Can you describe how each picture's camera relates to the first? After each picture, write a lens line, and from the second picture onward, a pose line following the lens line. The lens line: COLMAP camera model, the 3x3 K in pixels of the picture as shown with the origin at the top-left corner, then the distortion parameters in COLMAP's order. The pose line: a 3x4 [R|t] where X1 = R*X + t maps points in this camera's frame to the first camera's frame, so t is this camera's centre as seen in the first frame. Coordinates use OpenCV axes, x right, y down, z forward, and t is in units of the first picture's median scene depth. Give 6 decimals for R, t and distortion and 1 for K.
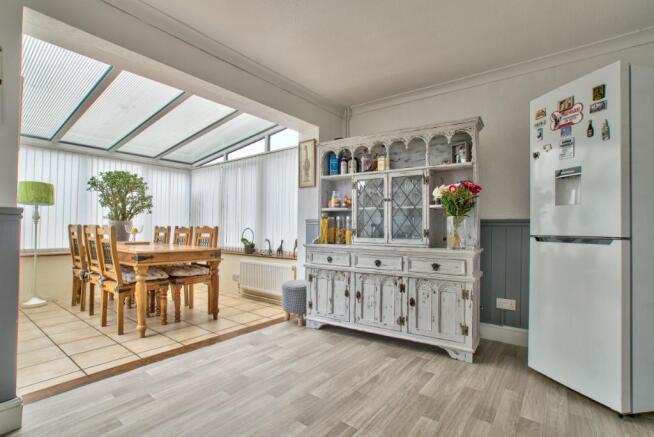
lens RADIAL K [[310.5, 0, 316.3], [0, 310.5, 221.7], [0, 0, 1]] dist [-0.075423, 0.034618]
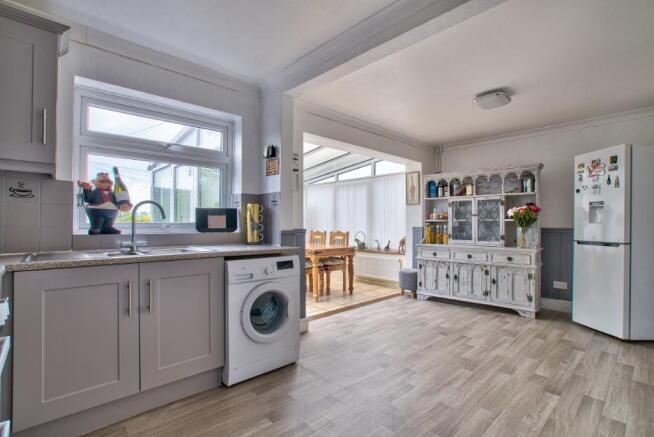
lens RADIAL K [[310.5, 0, 316.3], [0, 310.5, 221.7], [0, 0, 1]] dist [-0.075423, 0.034618]
pose [[0.985932, -0.007778, -0.166967, -0.310380], [0.010075, 0.999866, 0.012910, -0.071496], [0.166844, -0.014411, 0.985878, -0.655988]]
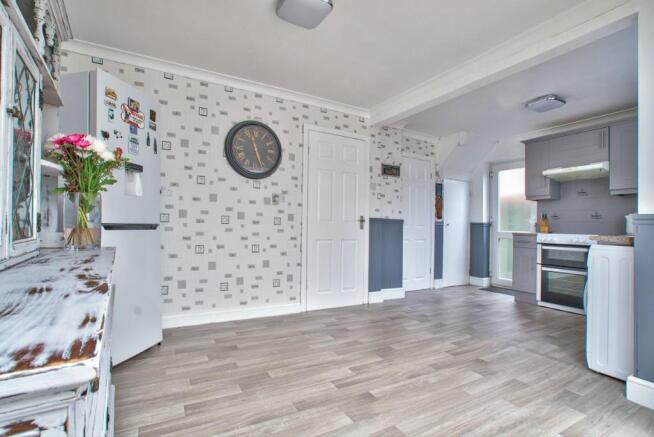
lens RADIAL K [[310.5, 0, 316.3], [0, 310.5, 221.7], [0, 0, 1]] dist [-0.075423, 0.034618]
pose [[-0.919843, -0.021192, 0.391715, -0.166111], [-0.033775, 0.999110, -0.025259, 0.031218], [-0.390831, -0.036465, -0.919740, 1.248677]]
